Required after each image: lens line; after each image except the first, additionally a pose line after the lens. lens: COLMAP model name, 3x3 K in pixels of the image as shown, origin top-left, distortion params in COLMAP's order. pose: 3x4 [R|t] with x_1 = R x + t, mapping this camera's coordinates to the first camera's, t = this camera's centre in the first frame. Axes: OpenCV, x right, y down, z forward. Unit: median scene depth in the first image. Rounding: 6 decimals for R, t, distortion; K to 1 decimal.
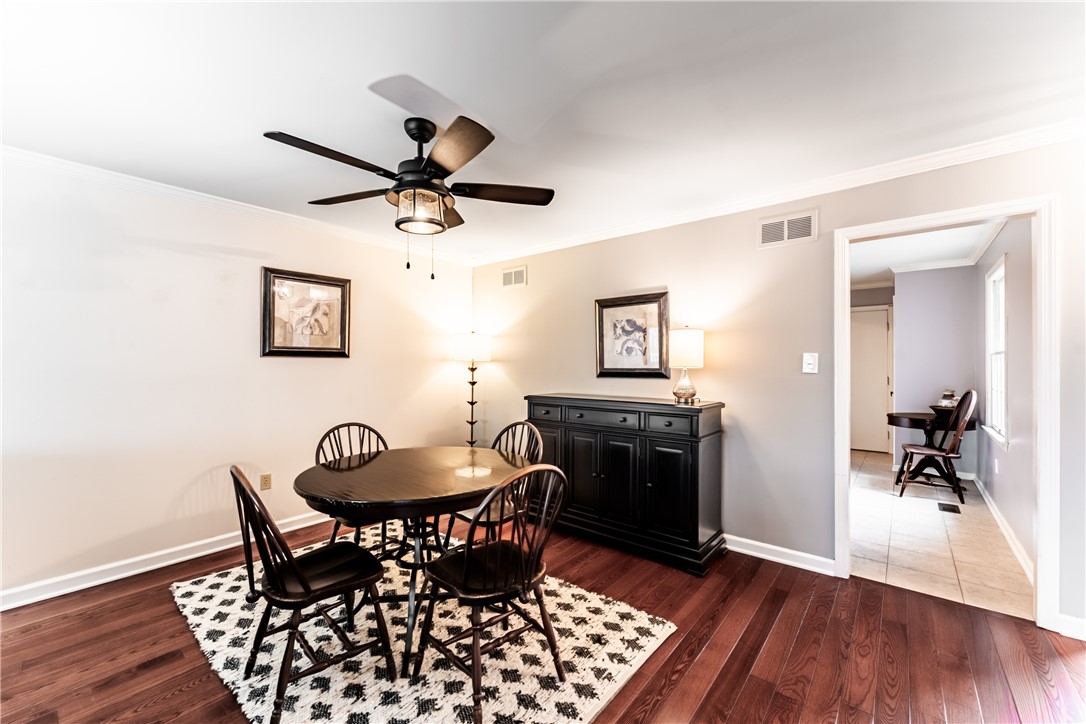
lens RADIAL K [[437.1, 0, 545.1], [0, 437.1, 362.0], [0, 0, 1]] dist [-0.001651, 0.000064]
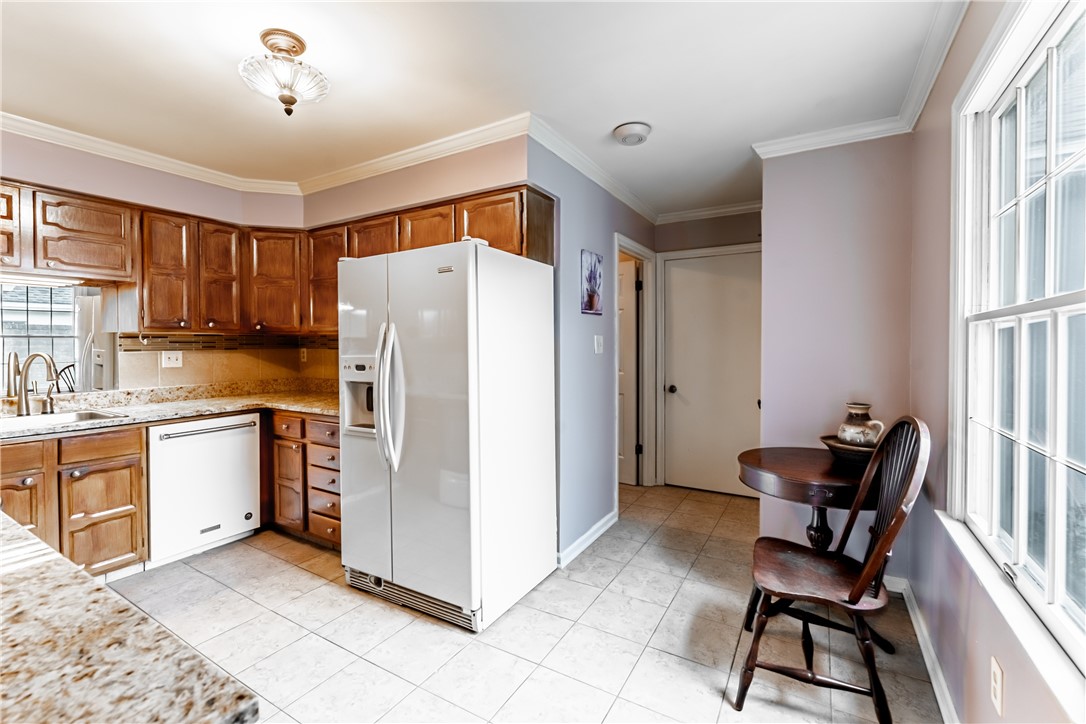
lens RADIAL K [[468.1, 0, 540.7], [0, 468.1, 351.4], [0, 0, 1]] dist [-0.003403, -0.000392]
pose [[0.988735, -0.007076, 0.149508, 0.556534], [0.003868, 0.999756, 0.021737, -0.001398], [-0.149626, -0.020914, 0.988522, 0.604115]]
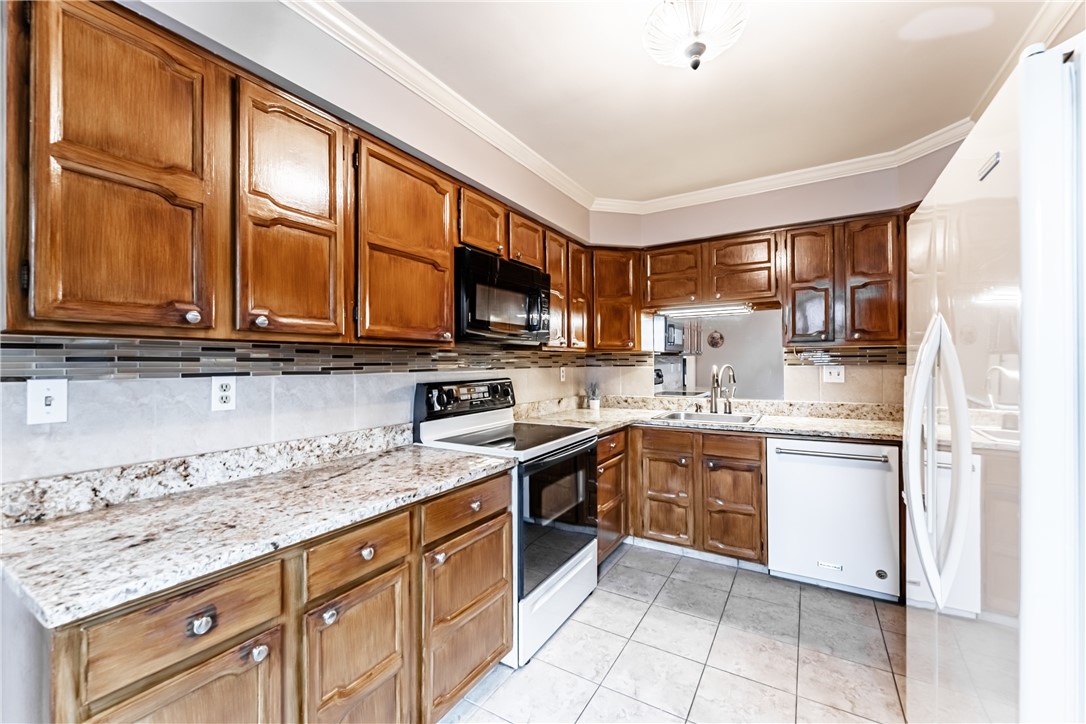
lens RADIAL K [[437.1, 0, 542.9], [0, 437.1, 362.4], [0, 0, 1]] dist [-0.001651, 0.000064]
pose [[0.143788, -0.002753, -0.989605, 0.784733], [0.011762, 0.999930, -0.001073, 0.005680], [0.989539, -0.011485, 0.143810, 1.112276]]
